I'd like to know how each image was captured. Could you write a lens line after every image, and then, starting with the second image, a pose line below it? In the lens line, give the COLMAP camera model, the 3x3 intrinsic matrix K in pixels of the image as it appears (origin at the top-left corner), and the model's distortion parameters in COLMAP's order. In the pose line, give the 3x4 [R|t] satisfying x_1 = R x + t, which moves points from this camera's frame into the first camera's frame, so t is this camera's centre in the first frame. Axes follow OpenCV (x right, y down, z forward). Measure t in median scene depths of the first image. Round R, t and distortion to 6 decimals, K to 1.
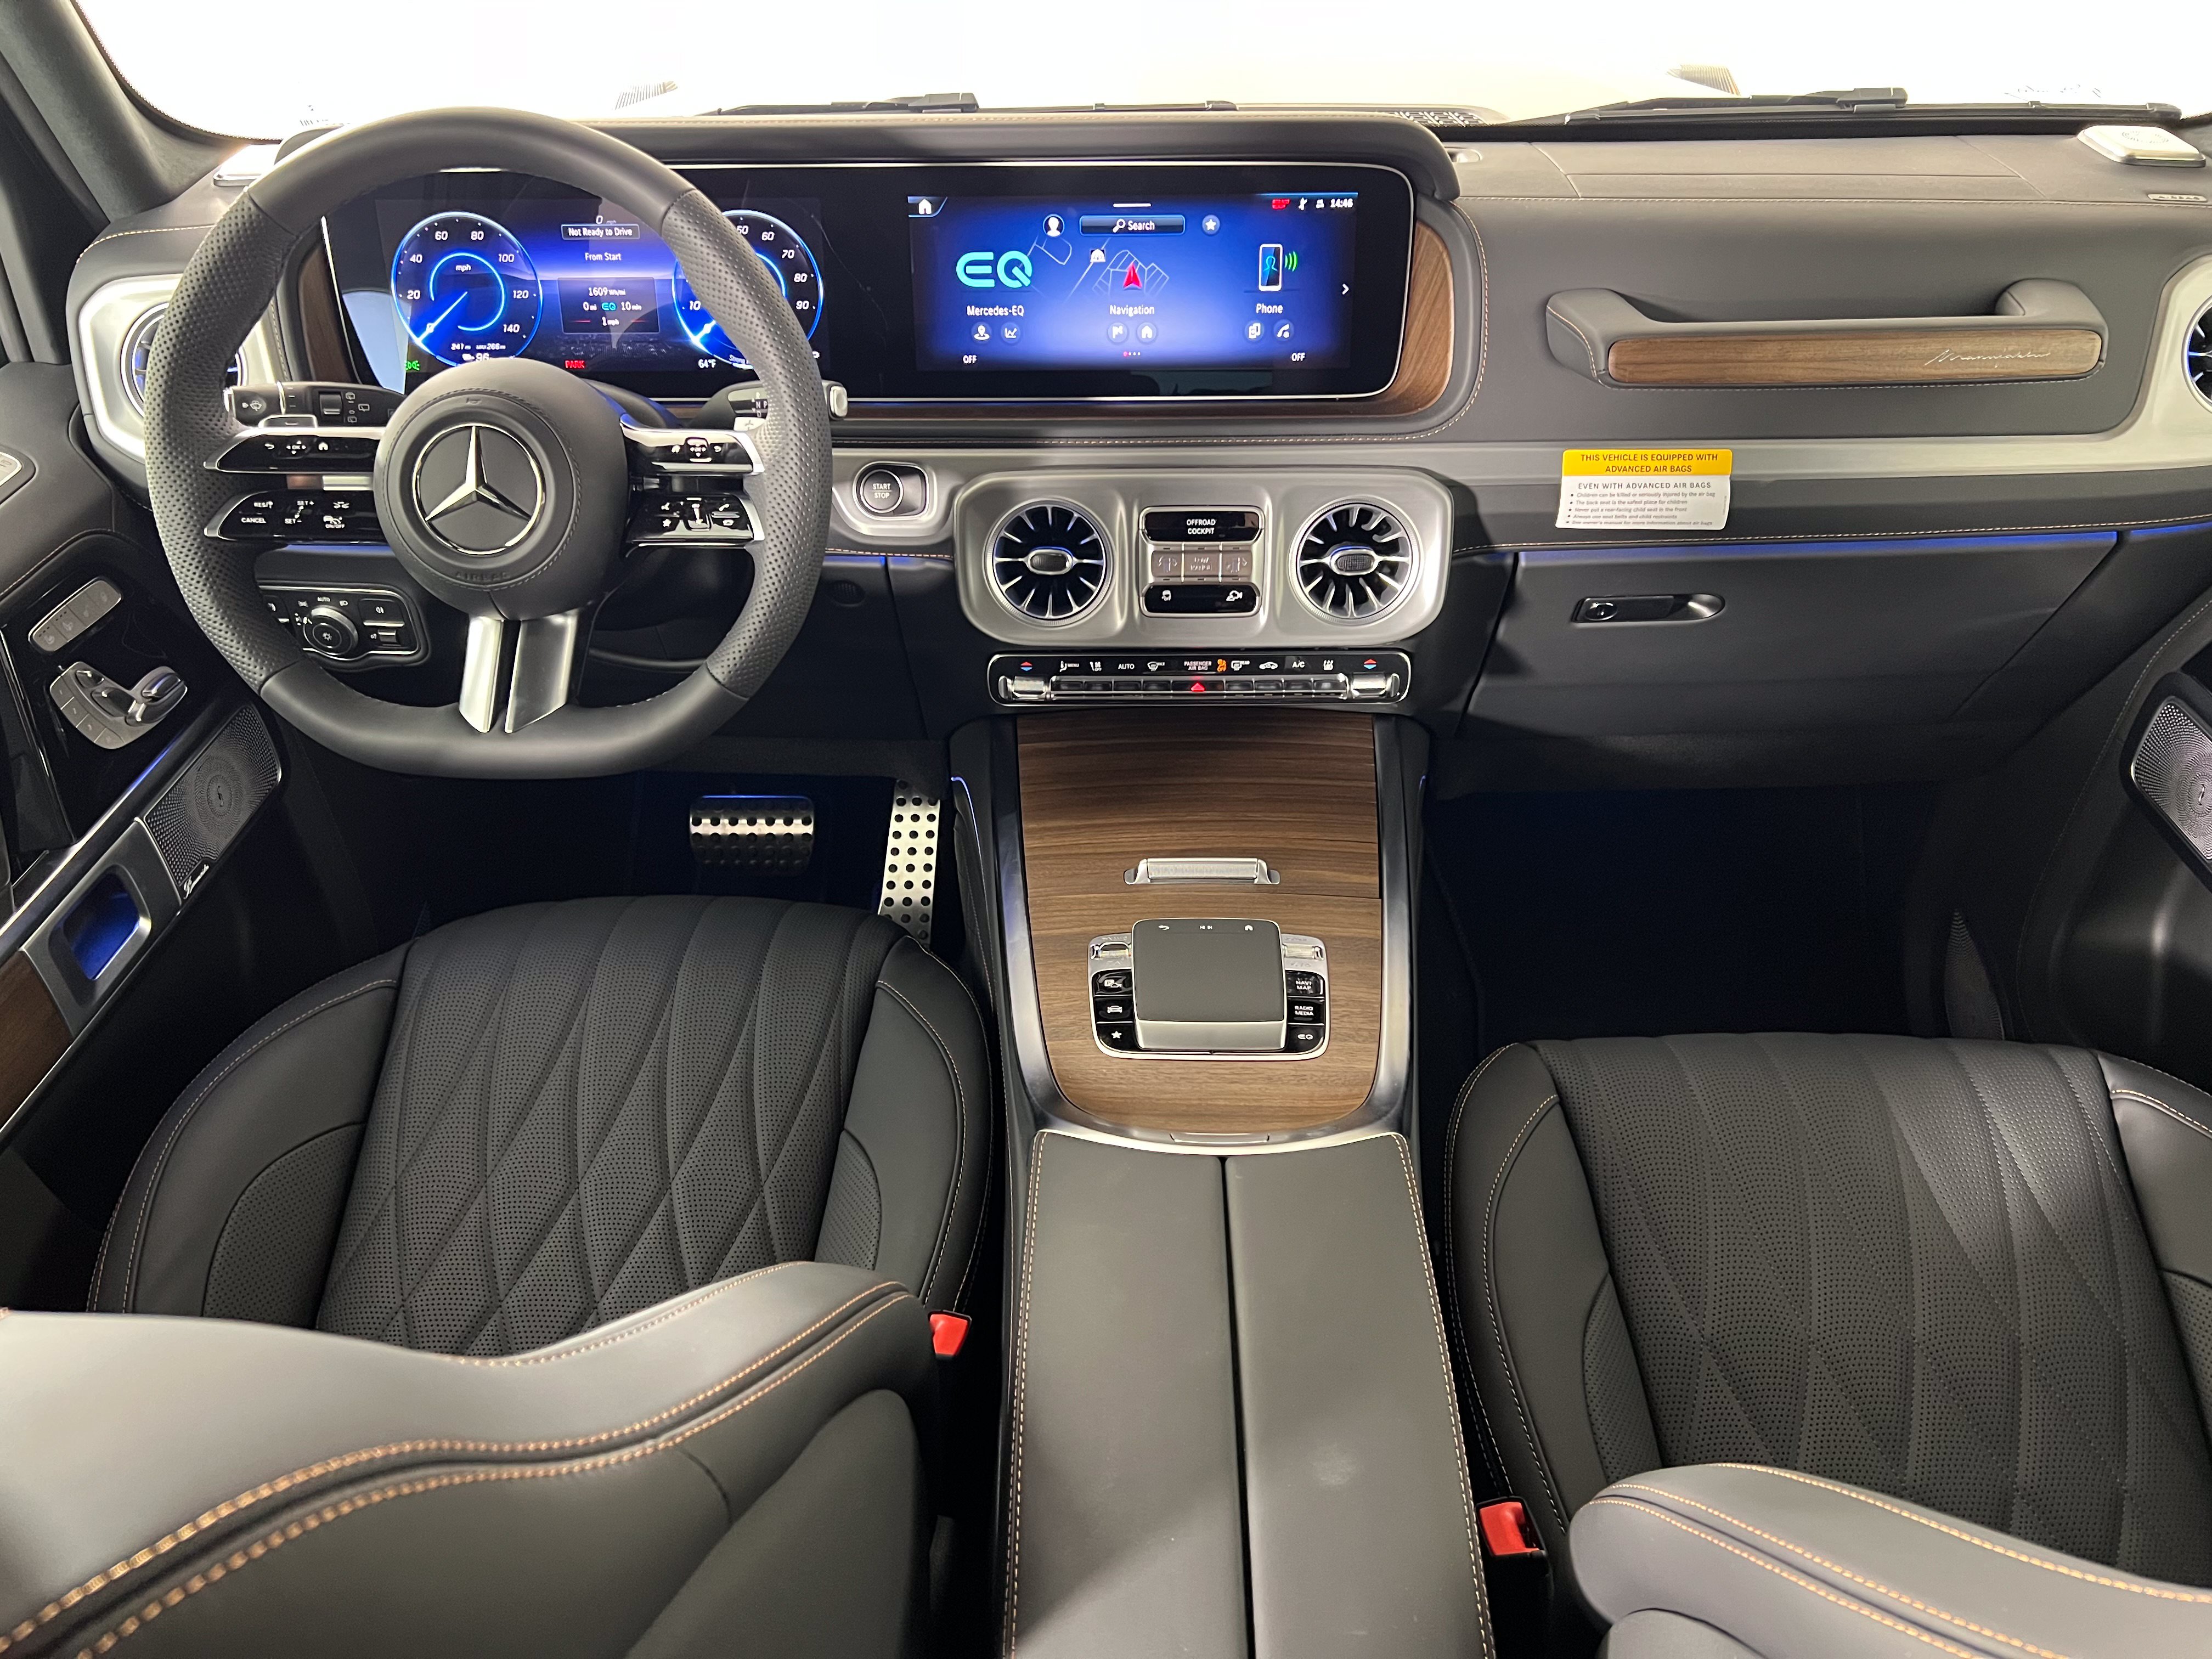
lens RADIAL K [[1652.8, 0, 1082.4], [0, 1652.8, 832.7], [0, 0, 1]] dist [0.067017, 0.004223]
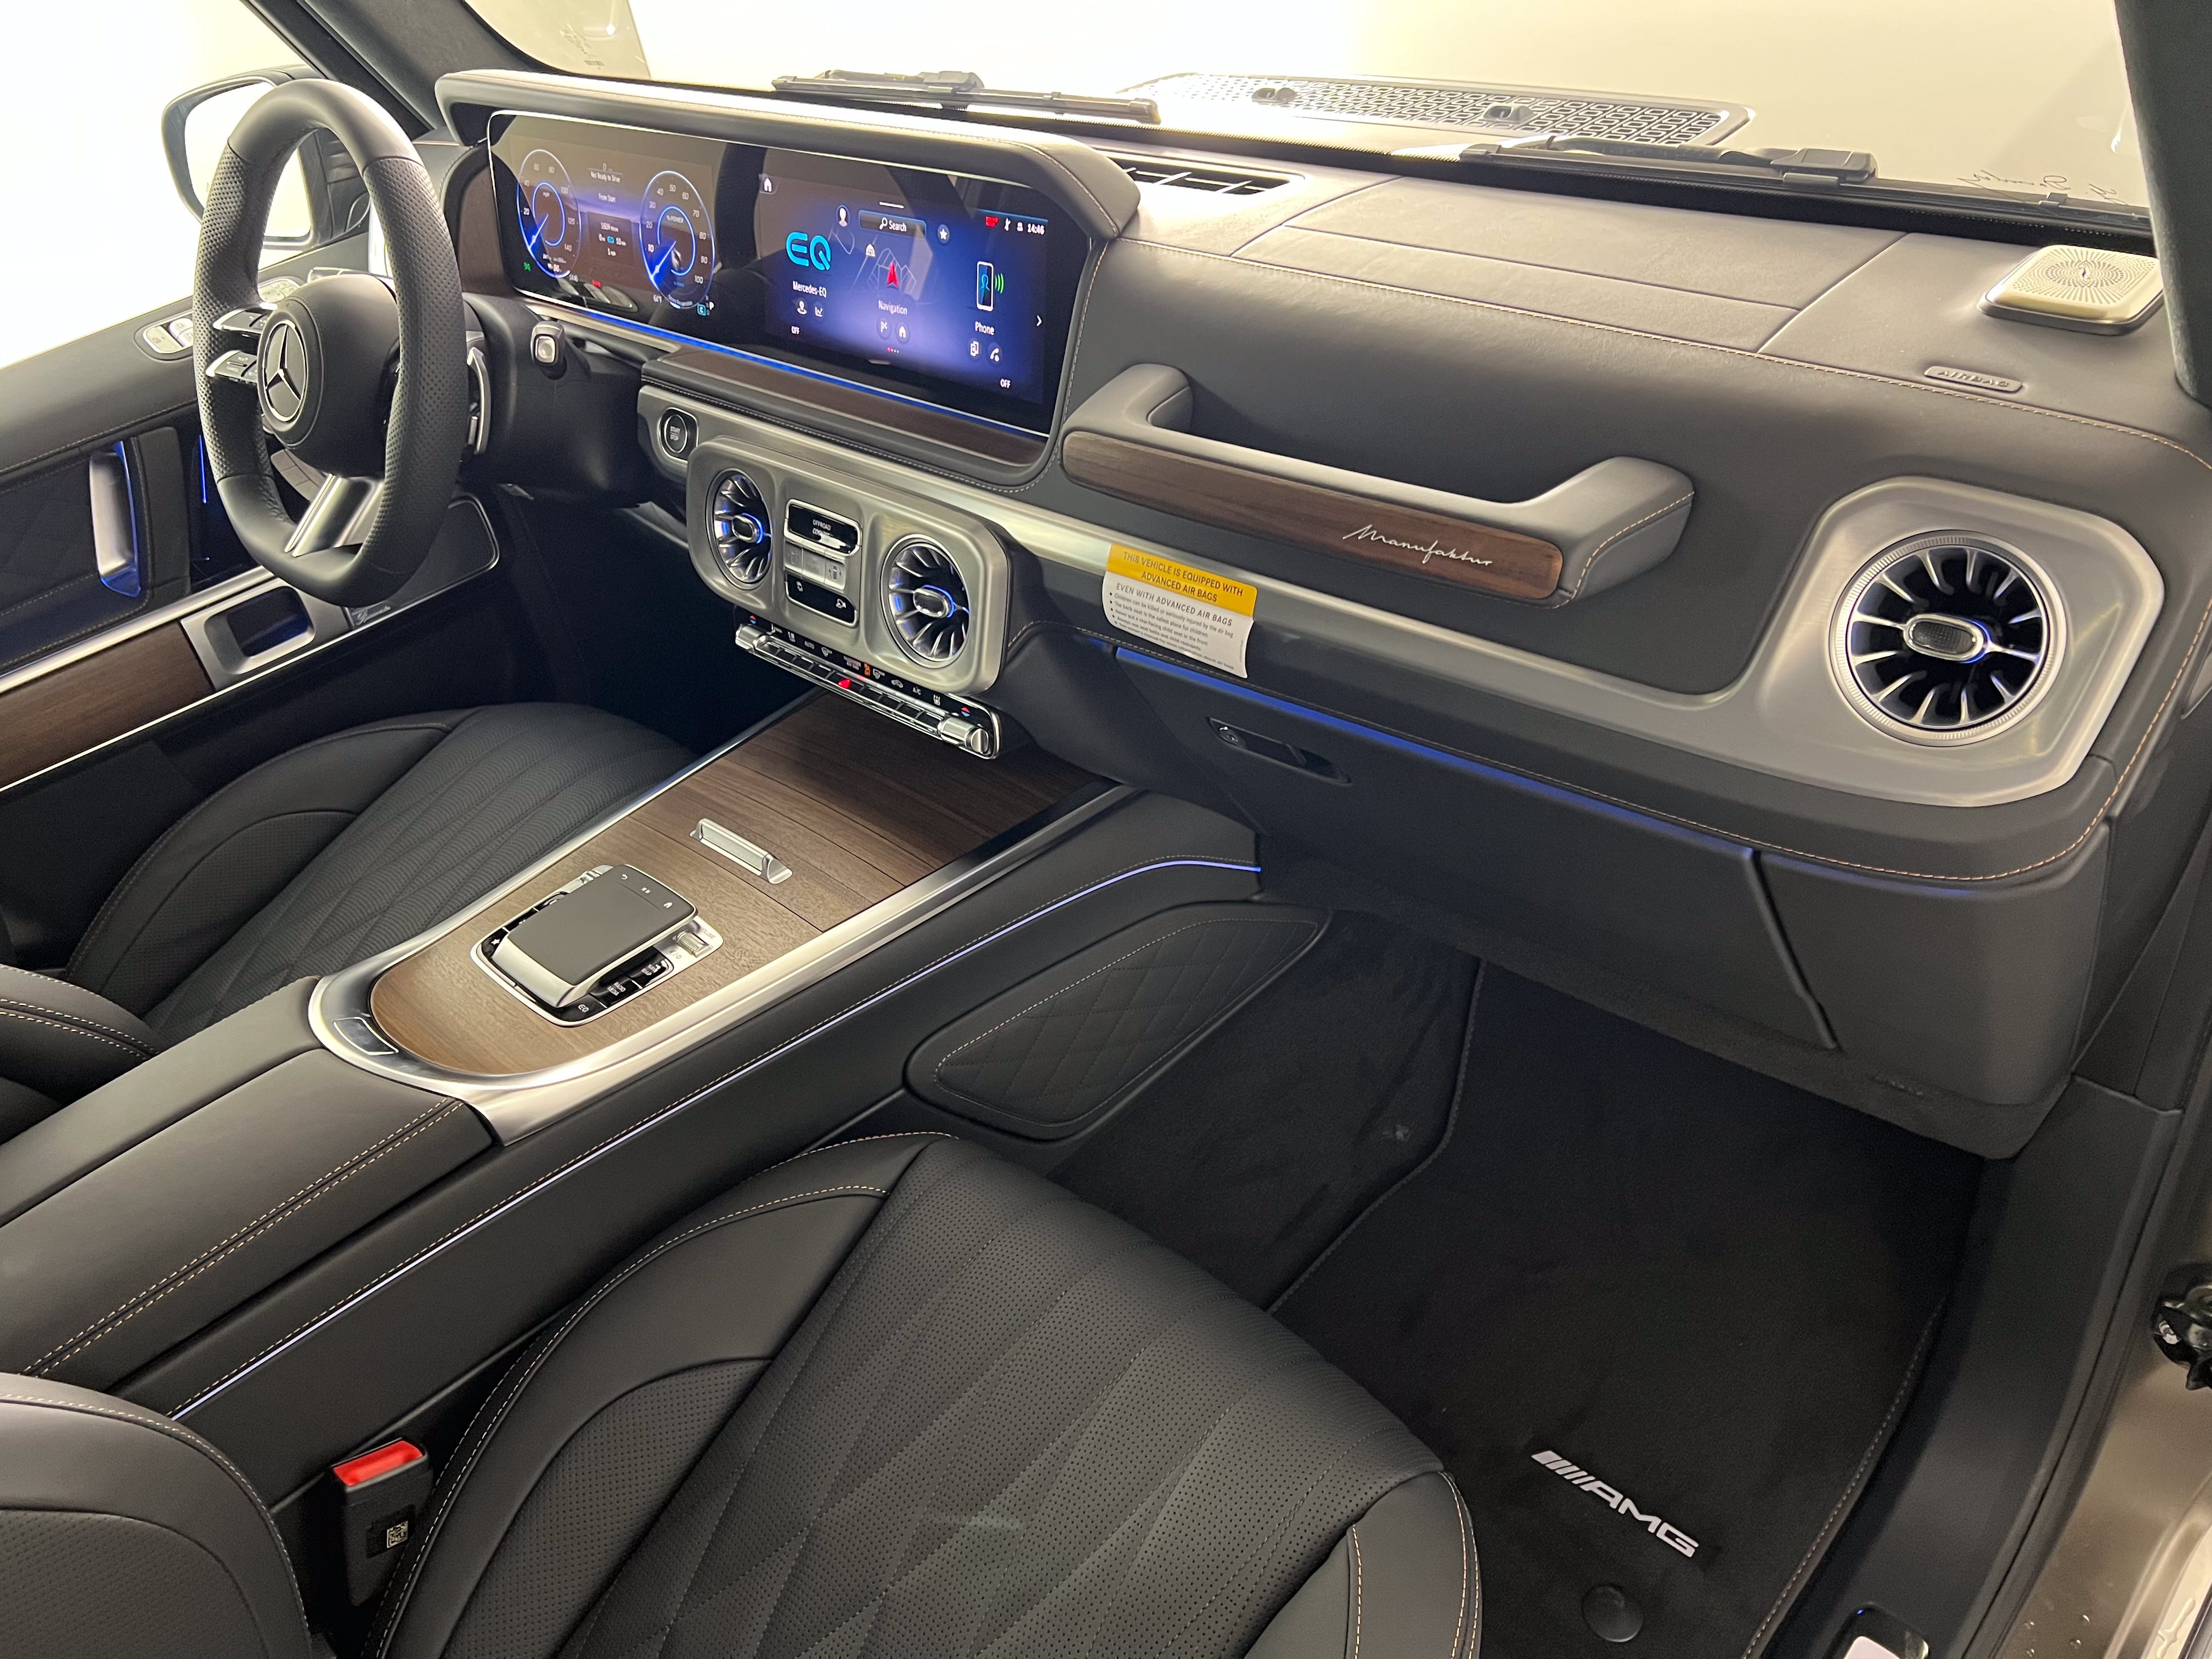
lens RADIAL K [[1652.8, 0, 1117.9], [0, 1652.8, 830.4], [0, 0, 1]] dist [0.067017, 0.004223]
pose [[0.725126, 0.335258, -0.601493, 0.852946], [-0.288775, 0.941012, 0.176368, -0.235555], [0.625141, 0.045807, 0.779167, 0.313872]]
